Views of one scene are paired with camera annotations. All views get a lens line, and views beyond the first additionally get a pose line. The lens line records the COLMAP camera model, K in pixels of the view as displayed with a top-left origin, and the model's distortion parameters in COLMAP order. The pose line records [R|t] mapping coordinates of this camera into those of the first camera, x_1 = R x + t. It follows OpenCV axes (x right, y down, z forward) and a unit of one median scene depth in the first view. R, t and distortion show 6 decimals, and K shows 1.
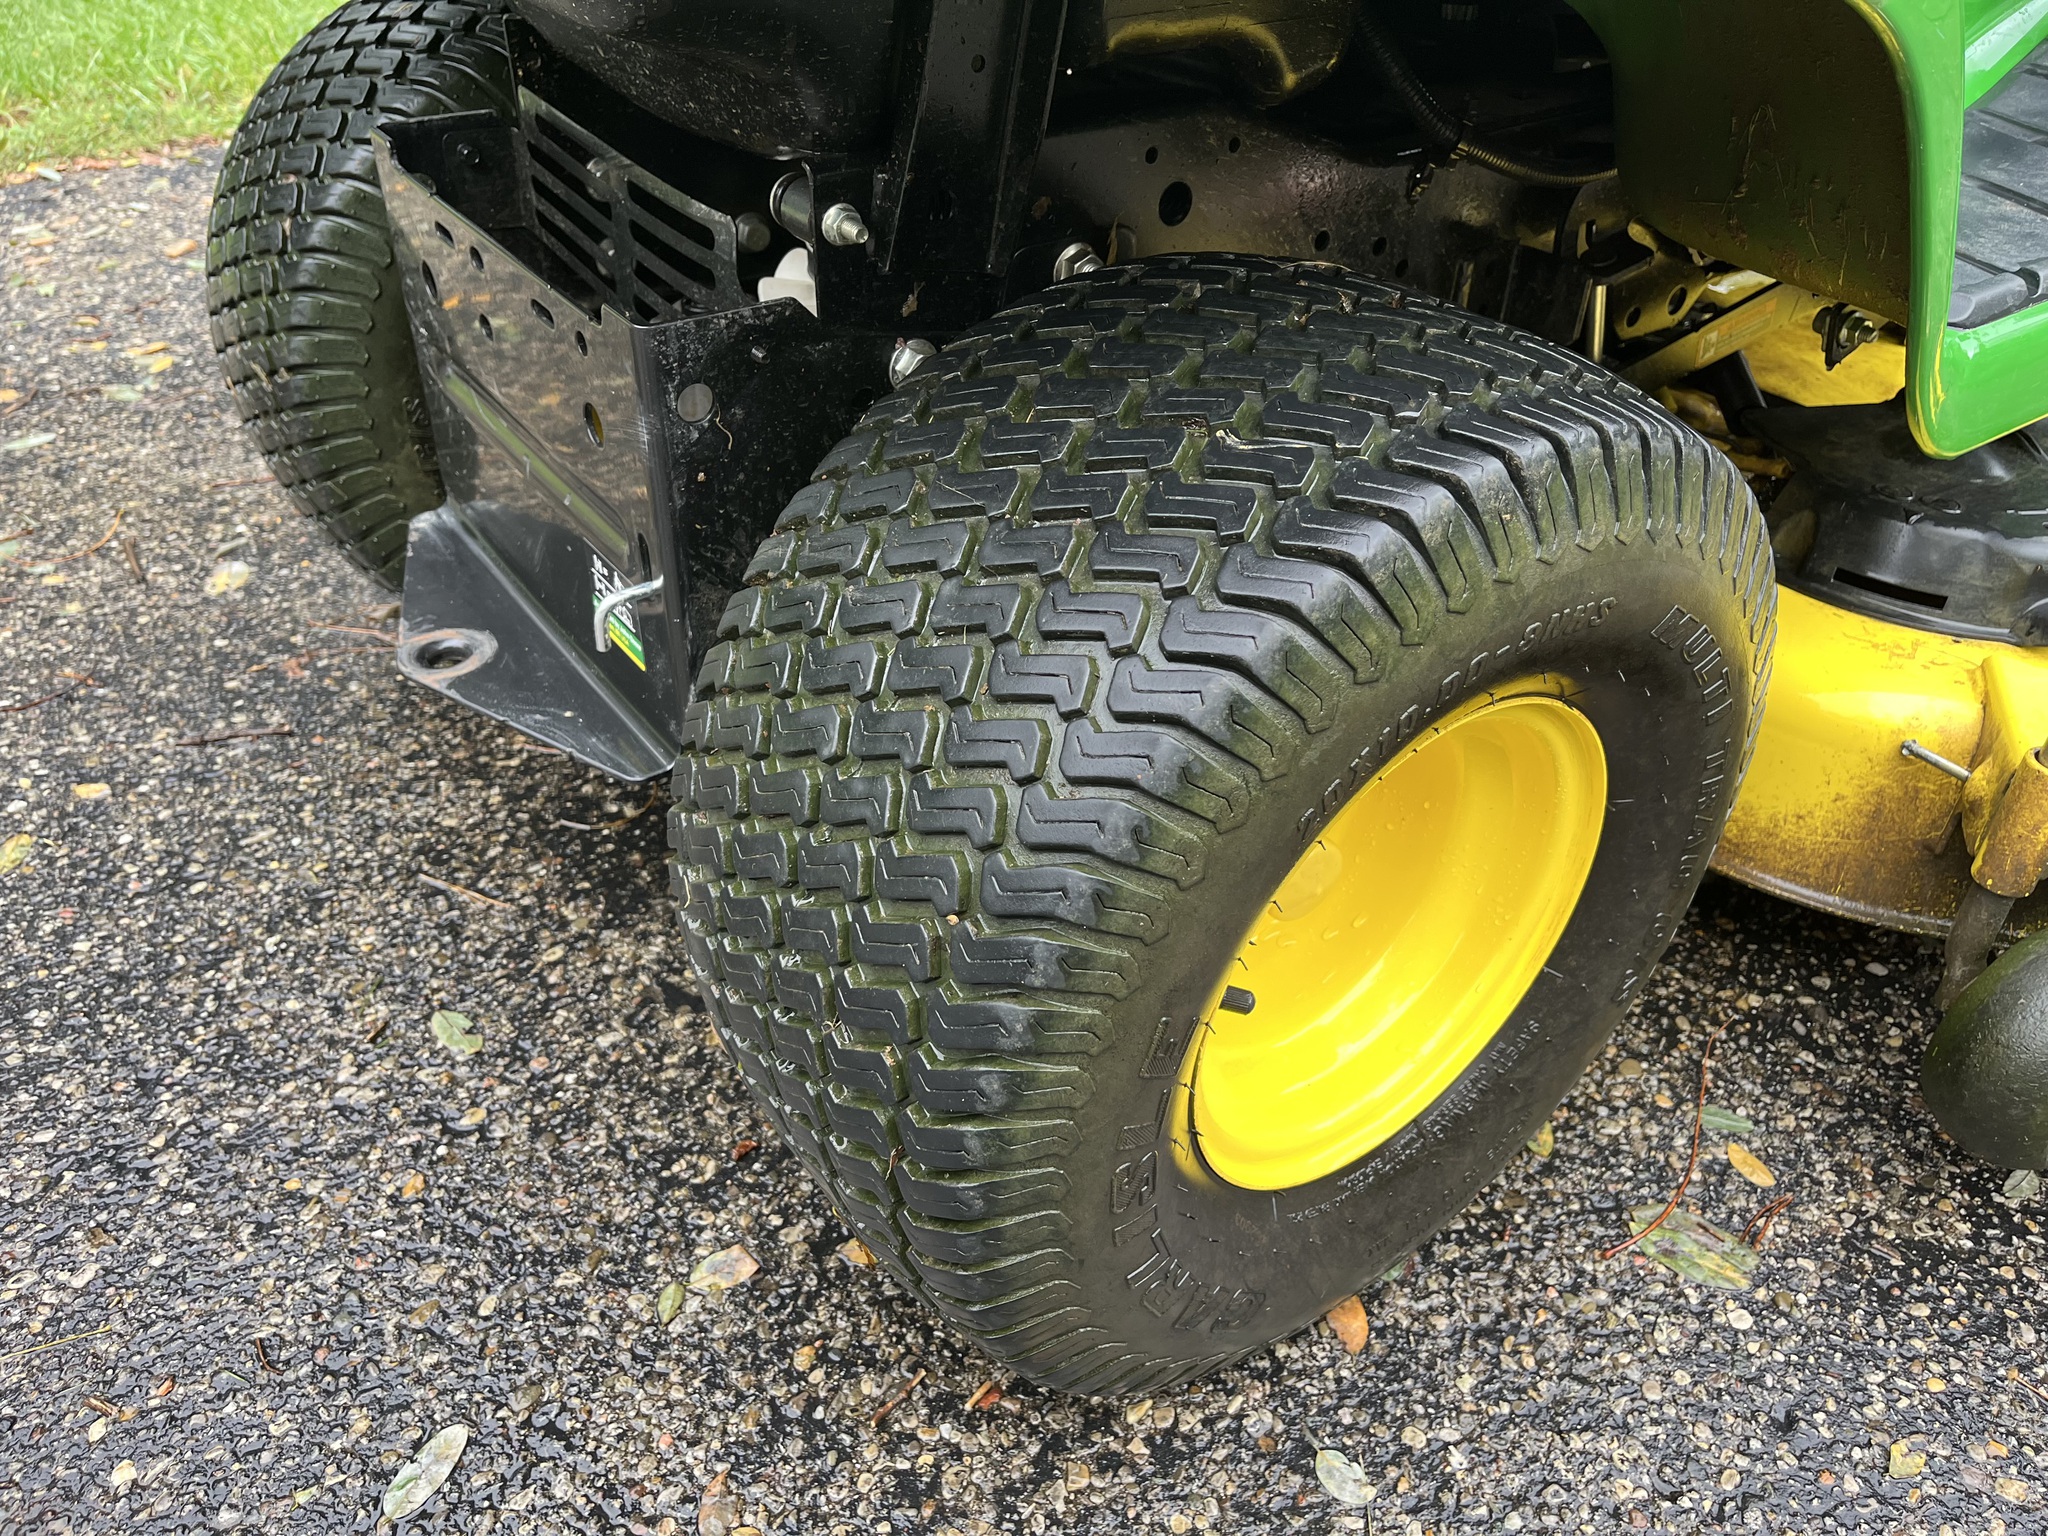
lens RADIAL K [[1549.2, 0, 1052.7], [0, 1549.2, 763.9], [0, 0, 1]] dist [0.054037, -0.077508]
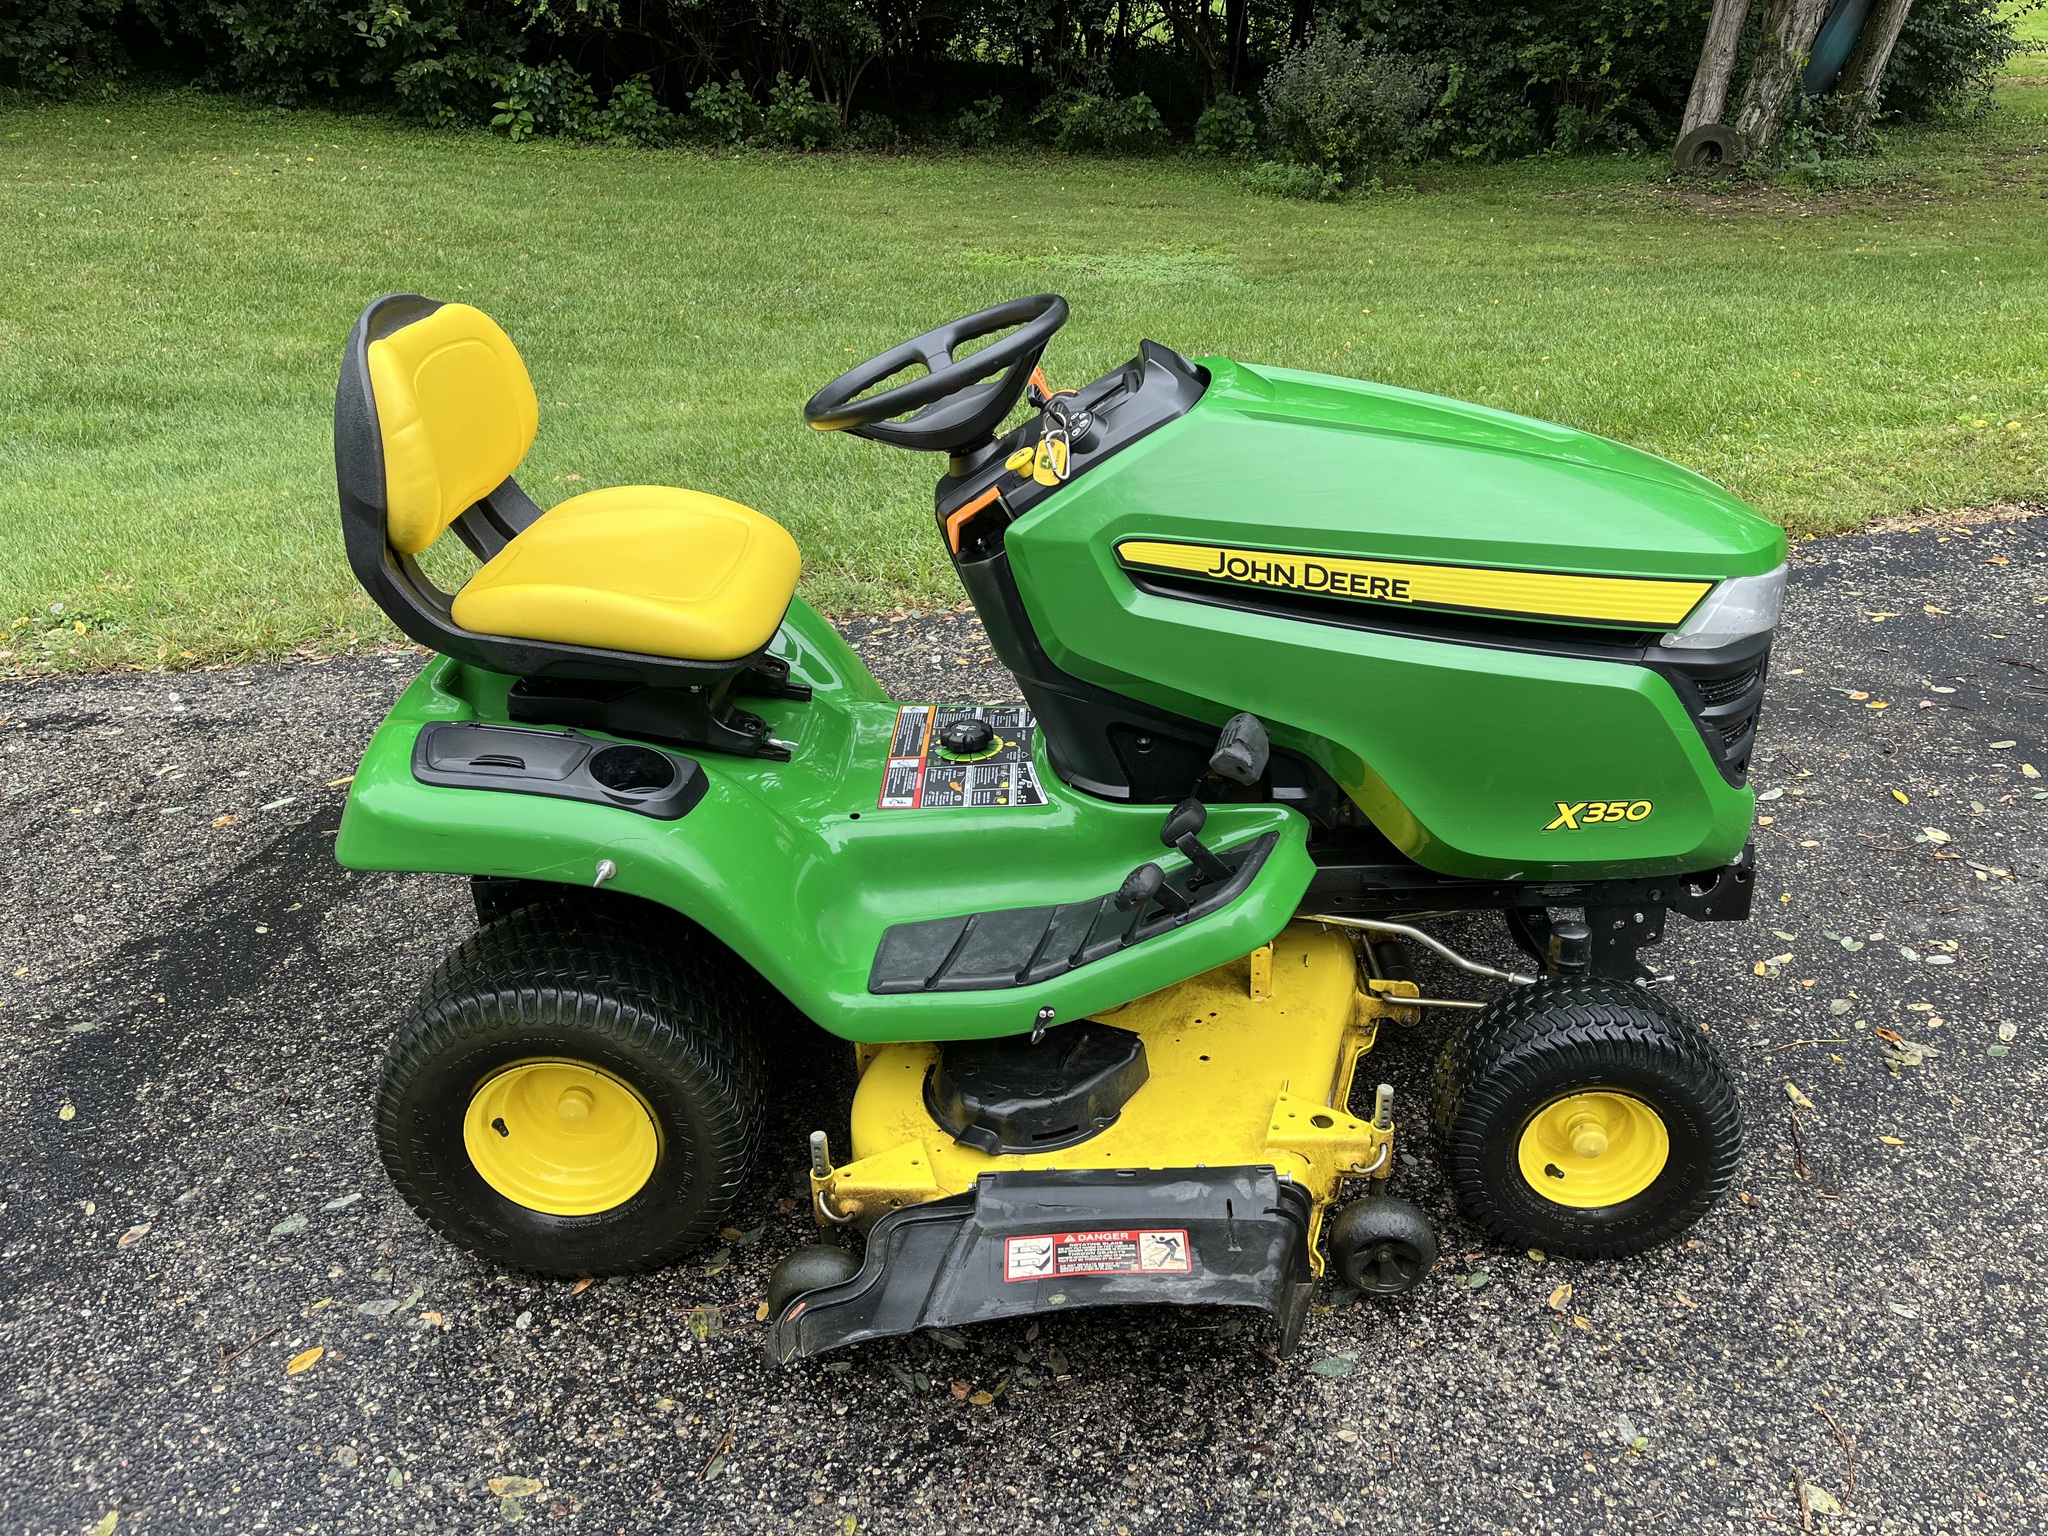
lens RADIAL K [[1538.8, 0, 1043.2], [0, 1538.8, 774.3], [0, 0, 1]] dist [0.079268, -0.102595]
pose [[0.798402, 0.205514, -0.565967, 2.017059], [-0.294092, 0.953304, -0.068709, -0.499069], [0.525418, 0.221304, 0.821560, -0.921467]]
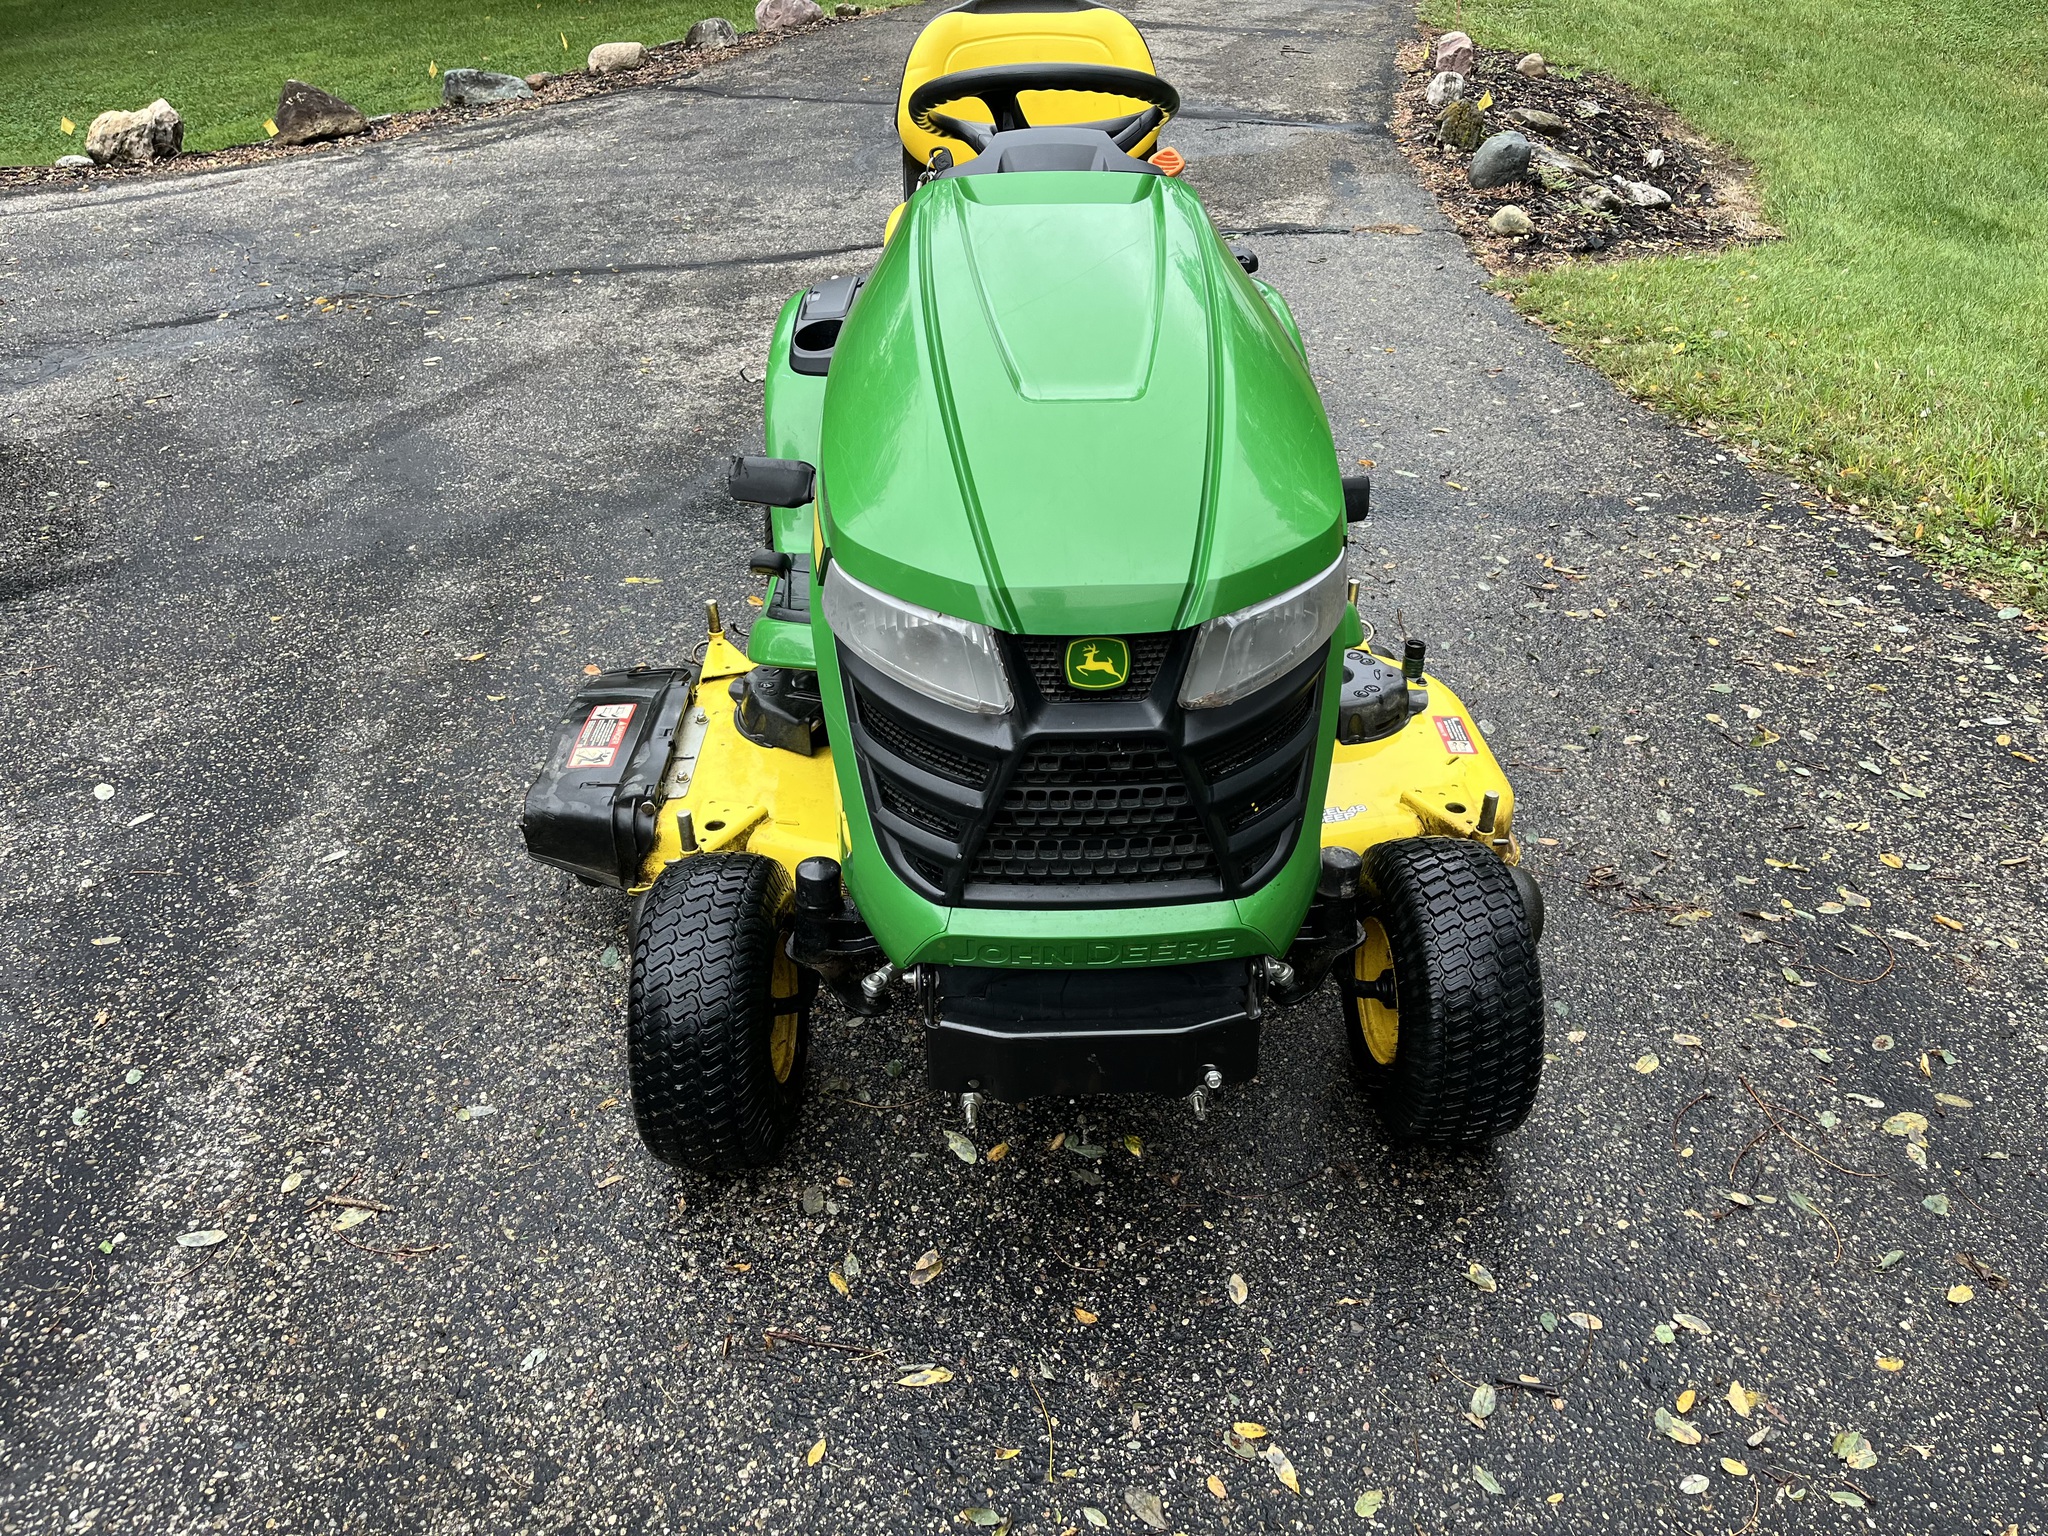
lens RADIAL K [[1549.2, 0, 1052.7], [0, 1549.2, 763.9], [0, 0, 1]] dist [0.054037, -0.077508]
pose [[-0.561903, 0.387158, -0.731009, 2.693817], [-0.489346, 0.556923, 0.671102, -2.395202], [0.666938, 0.734810, -0.123482, 1.996970]]
